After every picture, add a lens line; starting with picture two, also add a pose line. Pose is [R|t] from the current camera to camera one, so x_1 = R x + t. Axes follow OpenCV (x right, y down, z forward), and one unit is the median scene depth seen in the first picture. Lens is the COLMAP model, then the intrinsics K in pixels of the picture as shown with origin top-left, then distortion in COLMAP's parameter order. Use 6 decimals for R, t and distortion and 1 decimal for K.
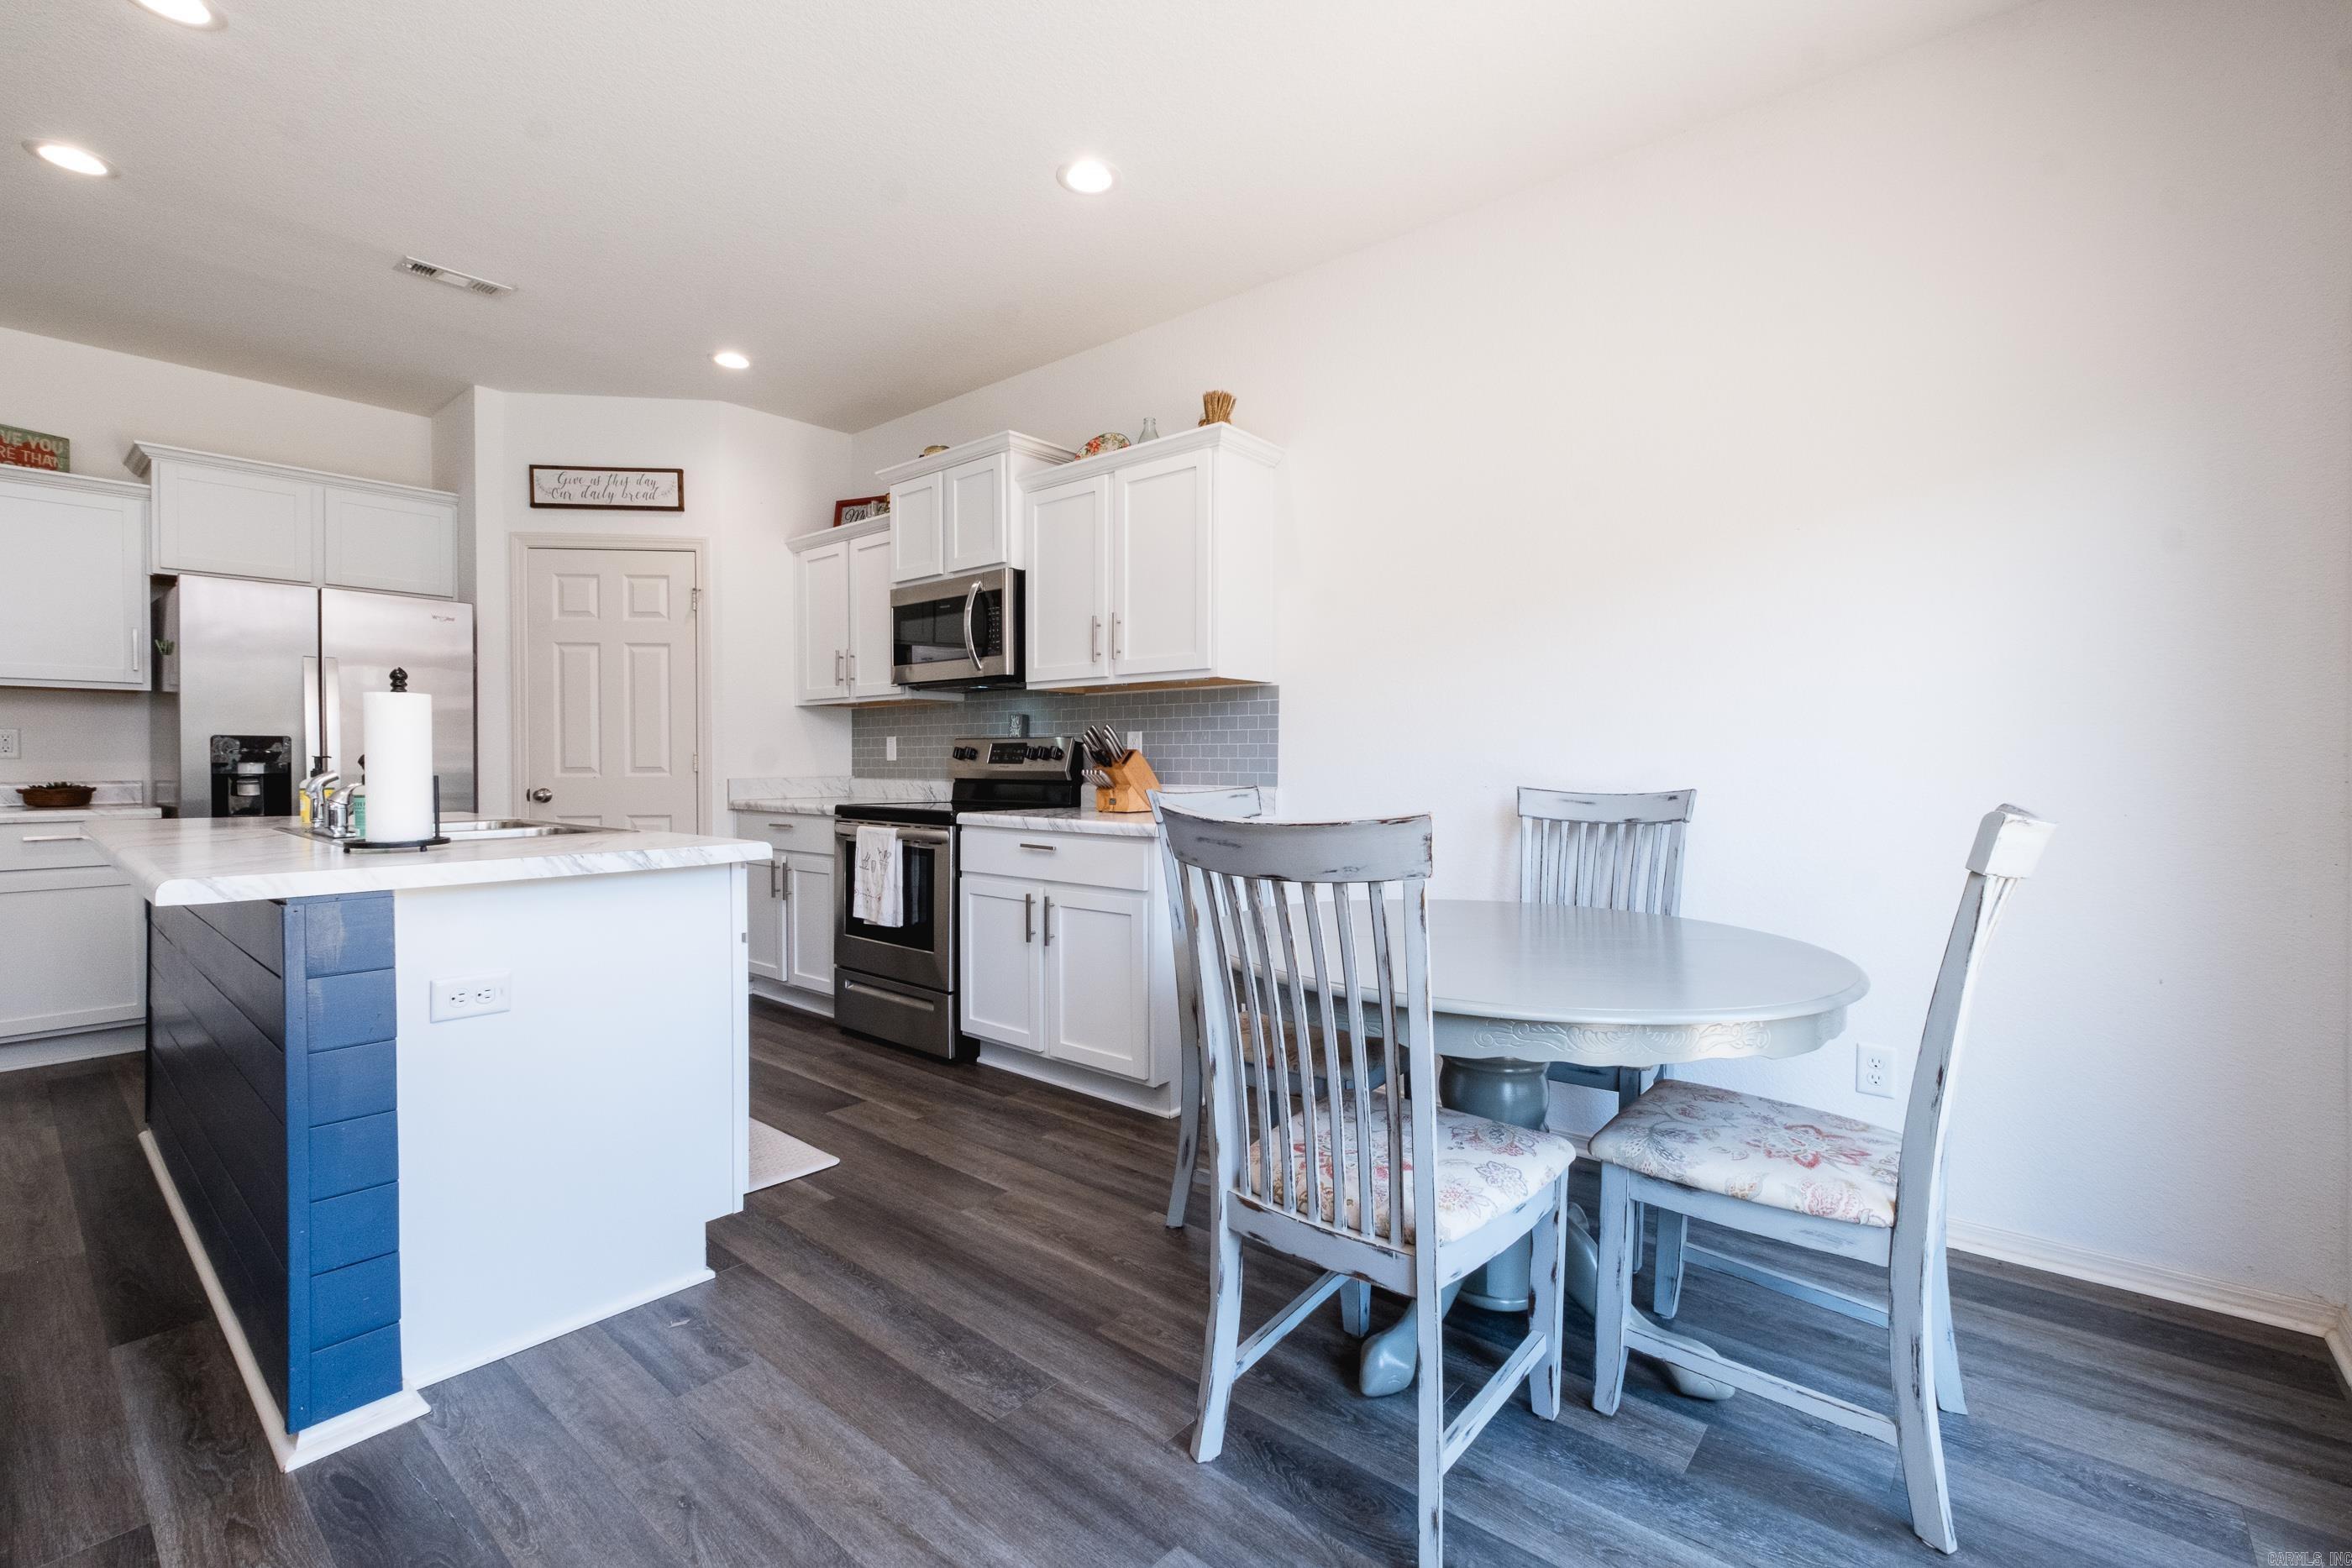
lens RADIAL K [[1024.6, 0, 1197.8], [0, 1024.6, 776.4], [0, 0, 1]] dist [0.007528, -0.004468]
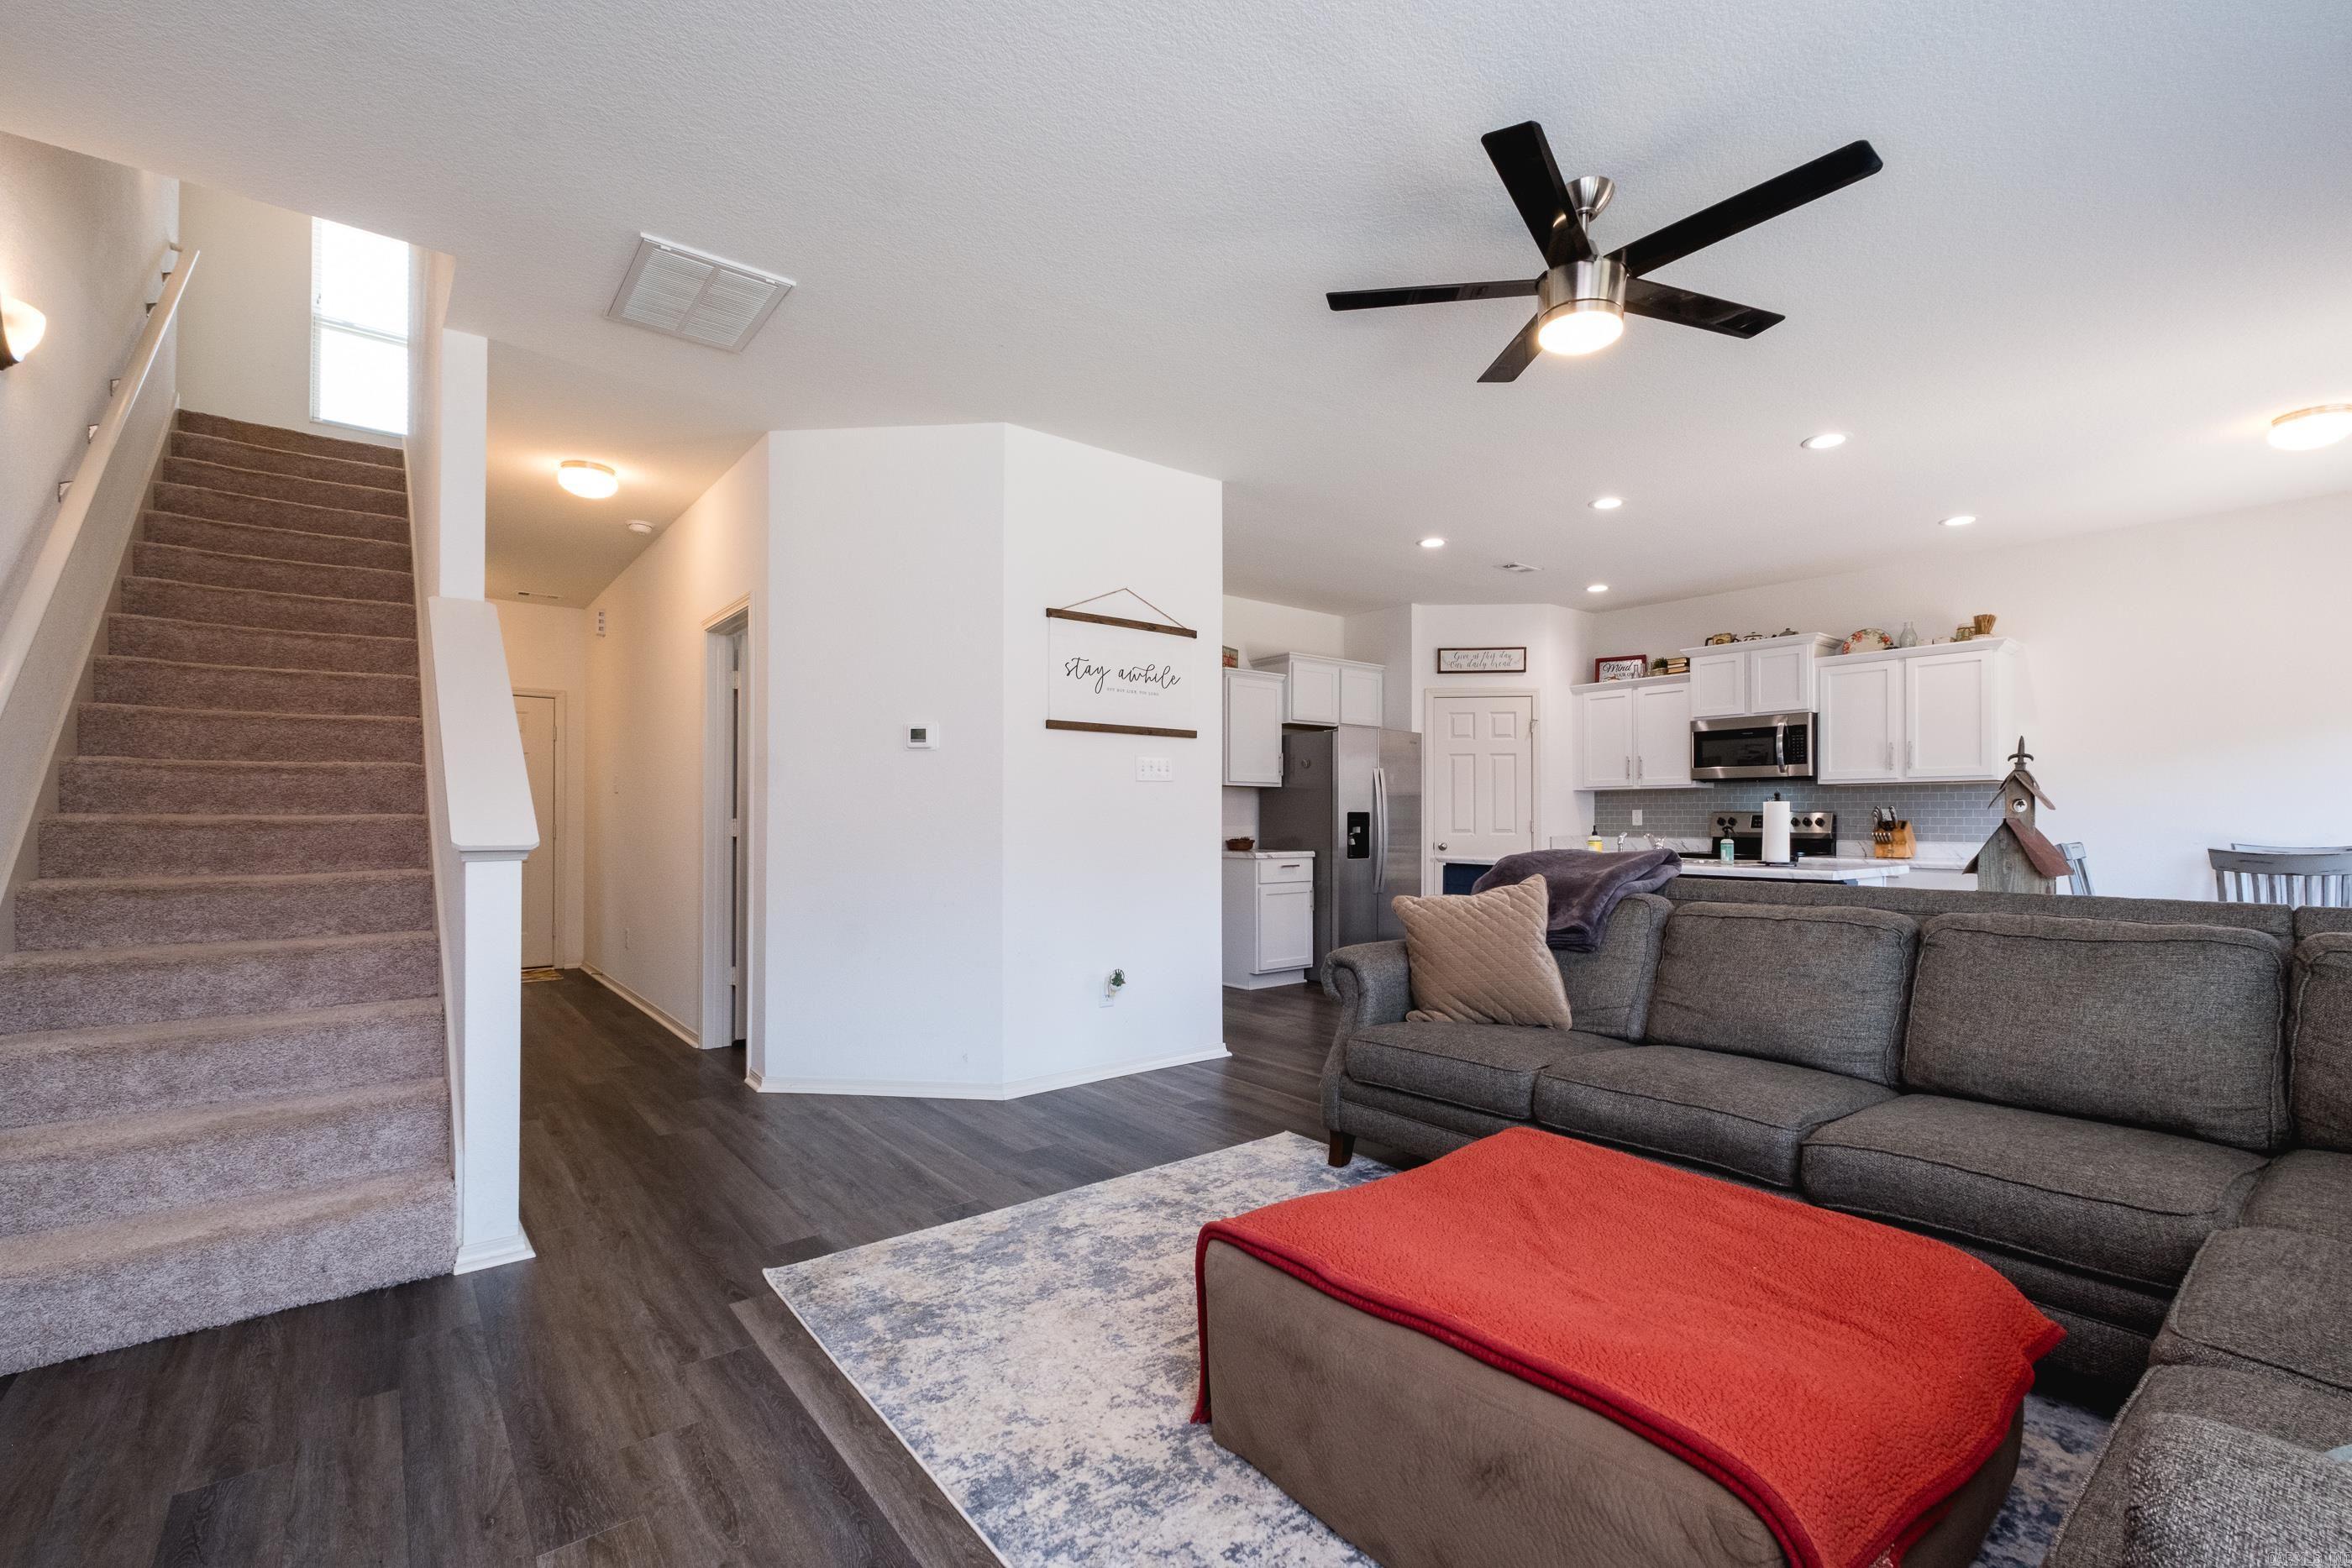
lens RADIAL K [[1024.6, 0, 1176.8], [0, 1024.6, 810.8], [0, 0, 1]] dist [0.007528, -0.004468]
pose [[0.980373, 0.000630, -0.197149, -0.879597], [-0.004957, 0.999758, -0.021455, -0.000435], [0.197088, 0.022011, 0.980139, -0.856031]]
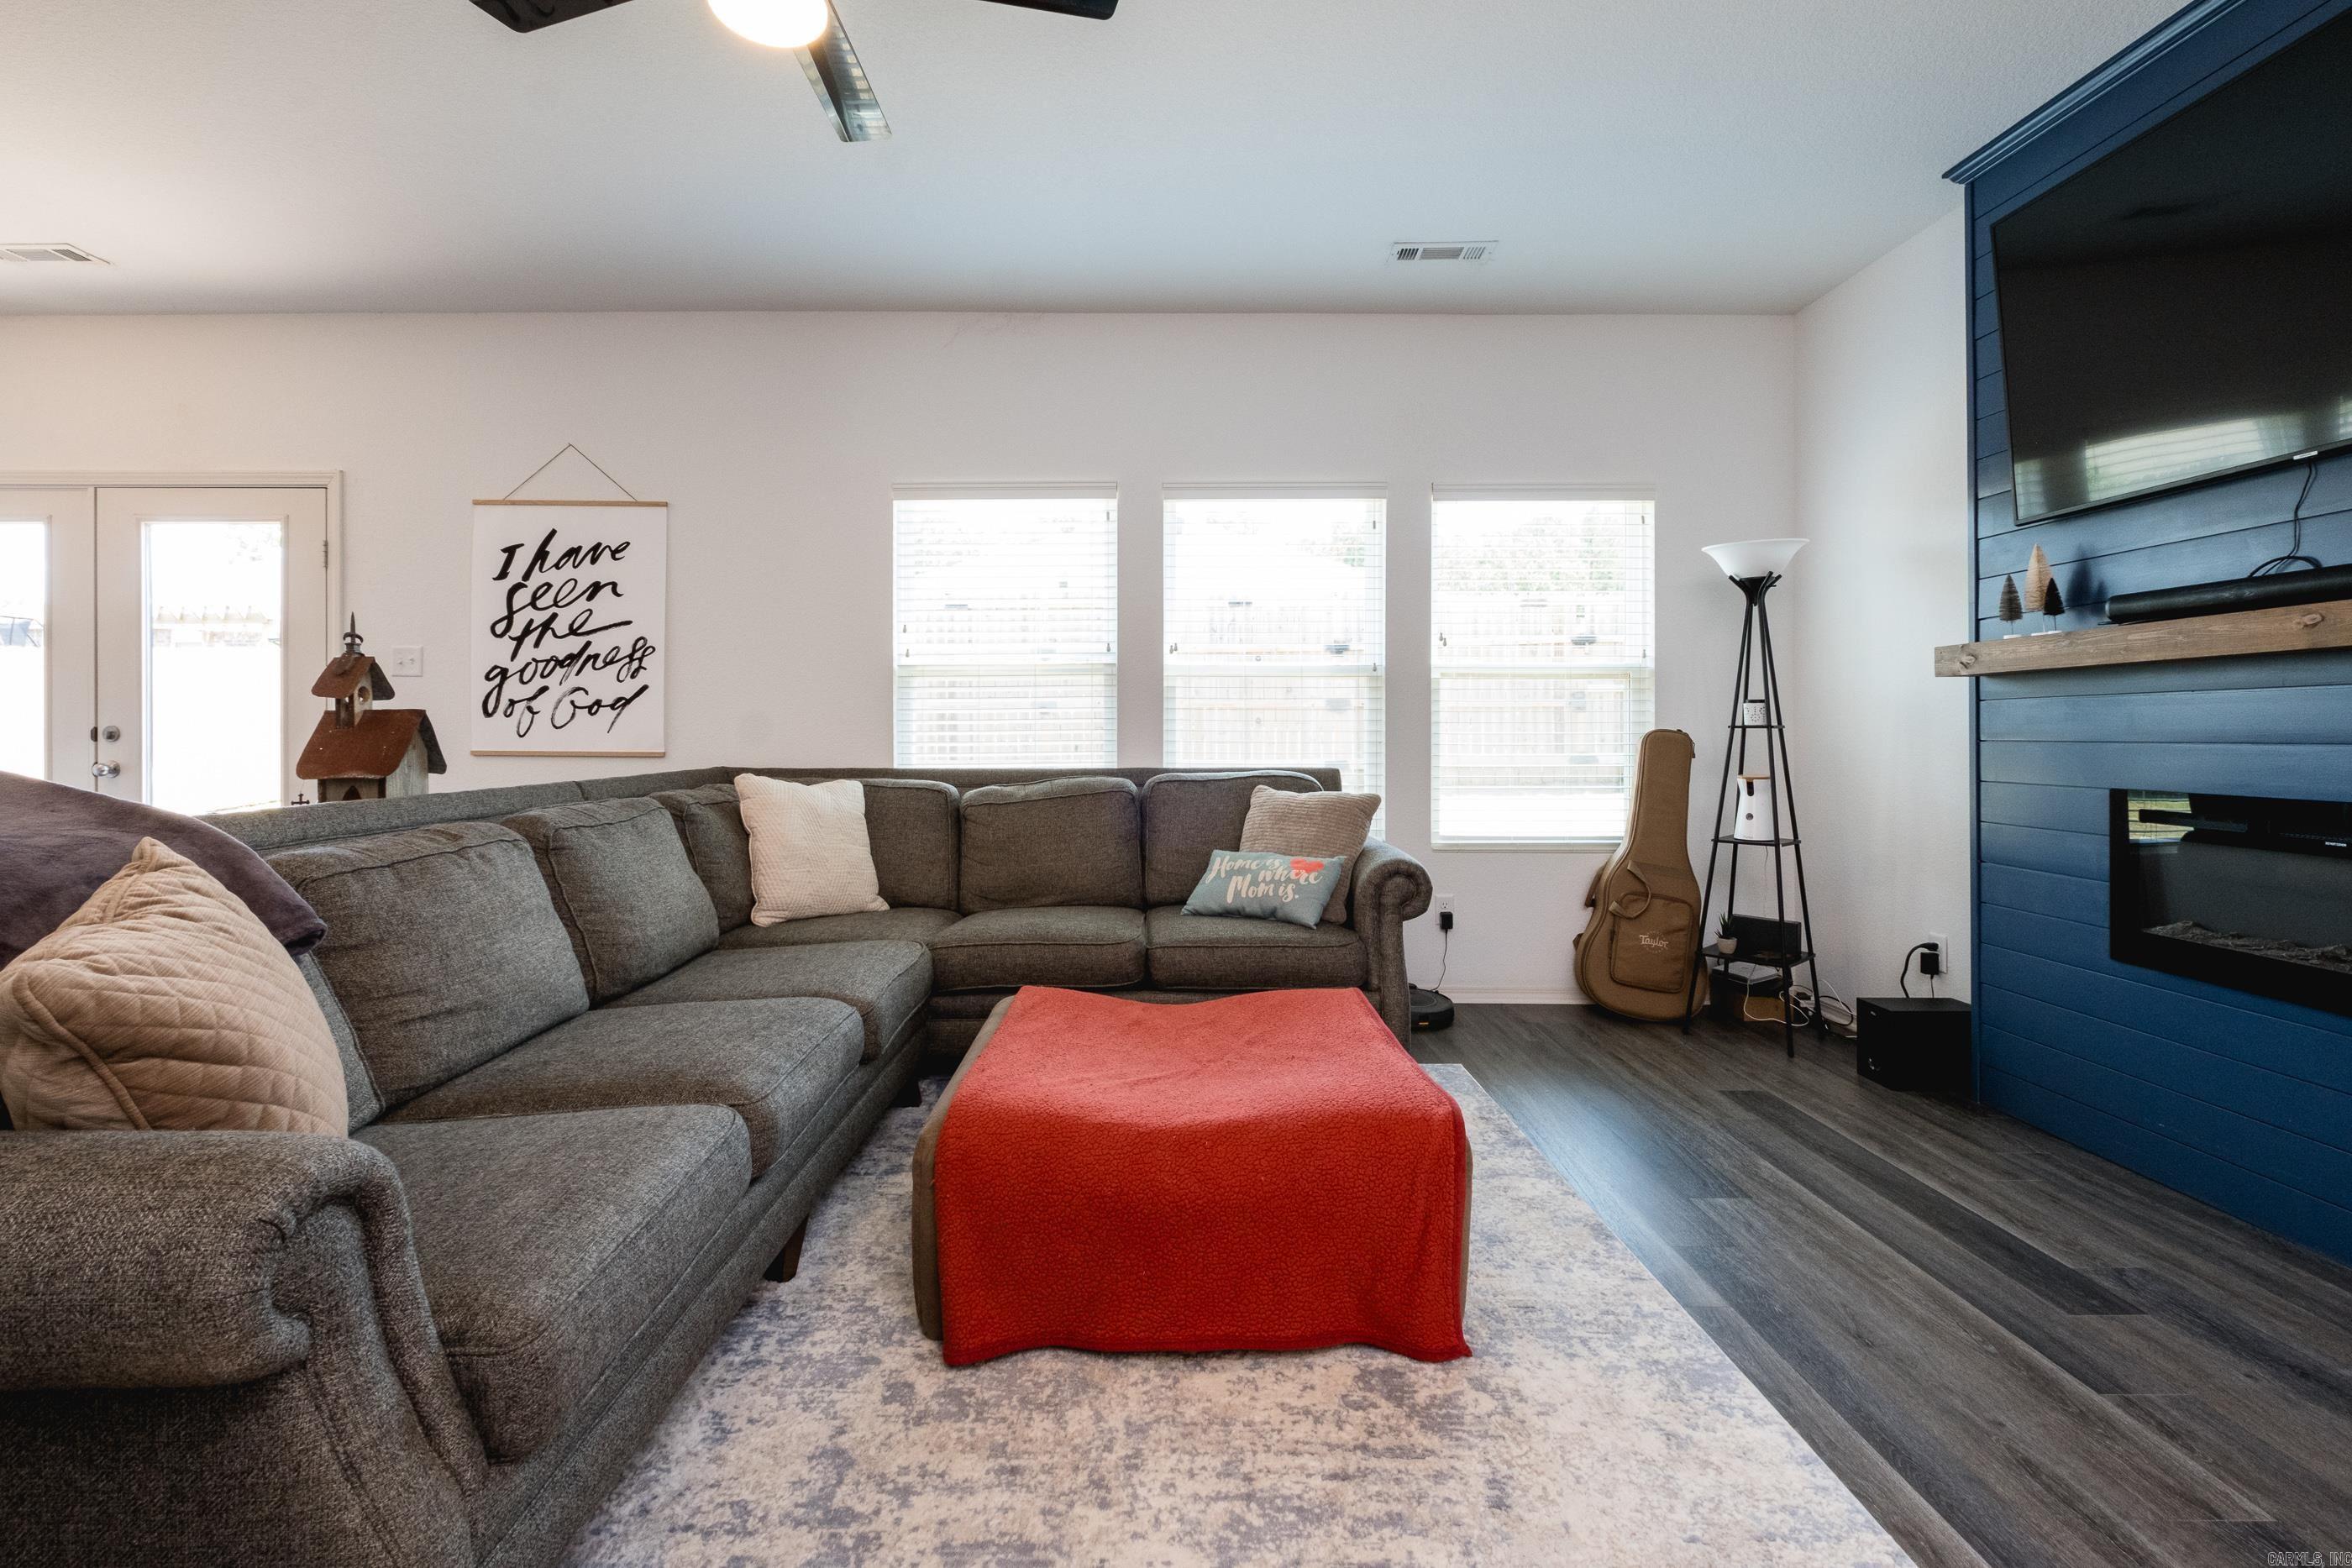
lens RADIAL K [[1024.6, 0, 1162.7], [0, 1024.6, 718.7], [0, 0, 1]] dist [0.007528, -0.004468]
pose [[-0.645379, 0.006668, 0.763833, -1.237808], [0.012546, 0.999920, 0.001872, -0.002699], [-0.763759, 0.010791, -0.645411, 0.045622]]
